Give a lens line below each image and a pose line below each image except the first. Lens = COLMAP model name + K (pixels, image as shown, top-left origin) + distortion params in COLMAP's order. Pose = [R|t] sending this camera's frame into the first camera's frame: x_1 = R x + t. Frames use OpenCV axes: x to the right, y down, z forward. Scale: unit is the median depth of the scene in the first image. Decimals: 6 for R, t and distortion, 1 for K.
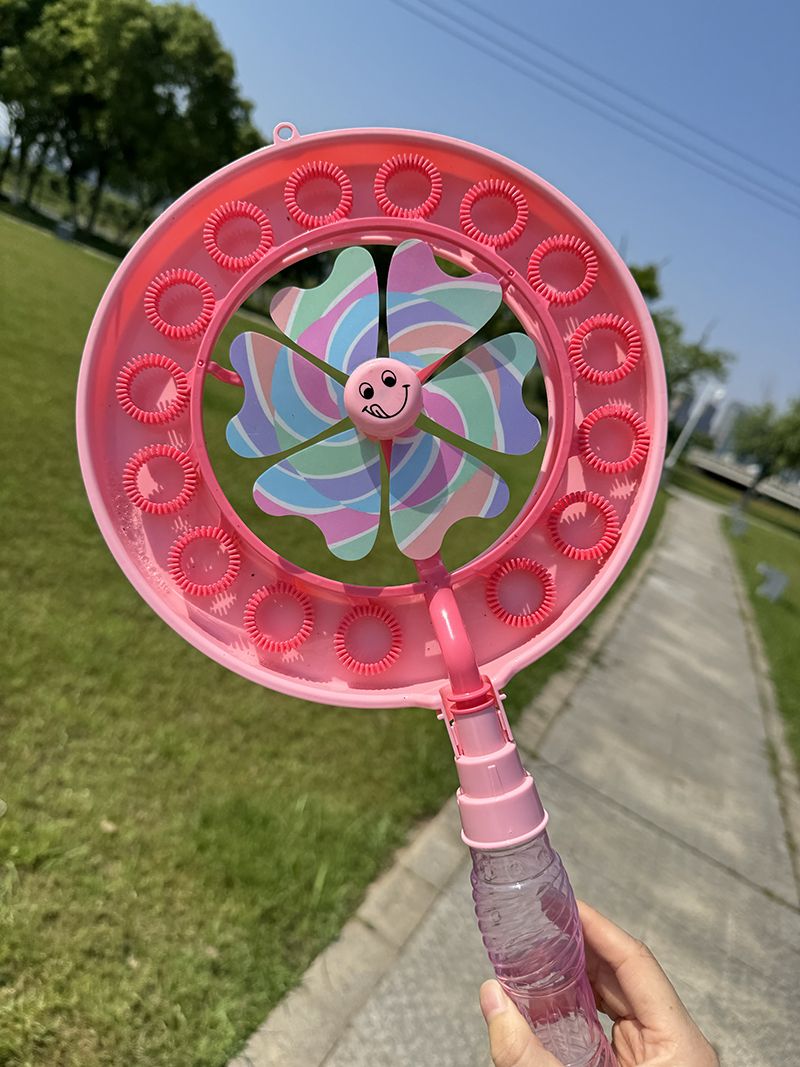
lens RADIAL K [[818.3, 0, 402.1], [0, 818.3, 504.4], [0, 0, 1]] dist [0.082185, -0.100860]
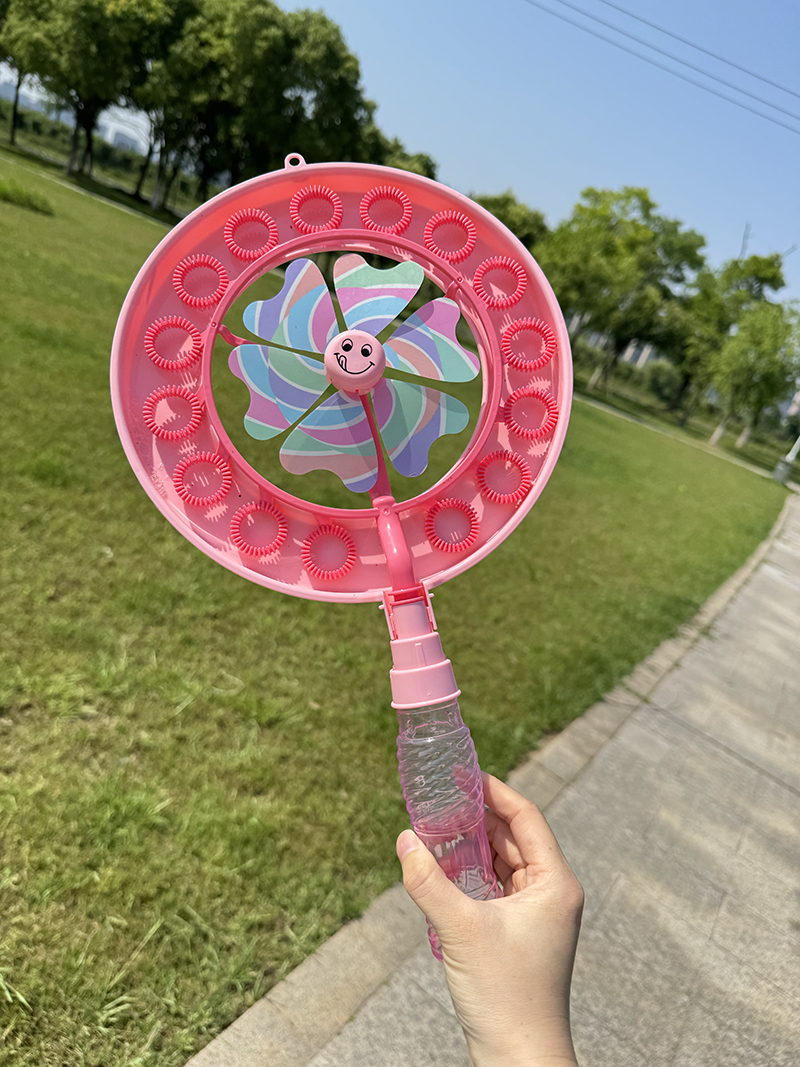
lens RADIAL K [[802.1, 0, 397.7], [0, 802.1, 508.3], [0, 0, 1]] dist [0.117139, -0.178647]
pose [[0.990507, 0.025200, -0.135133, -0.039284], [-0.022925, 0.999568, 0.018365, 0.032320], [0.135538, -0.015093, 0.990657, -0.178575]]
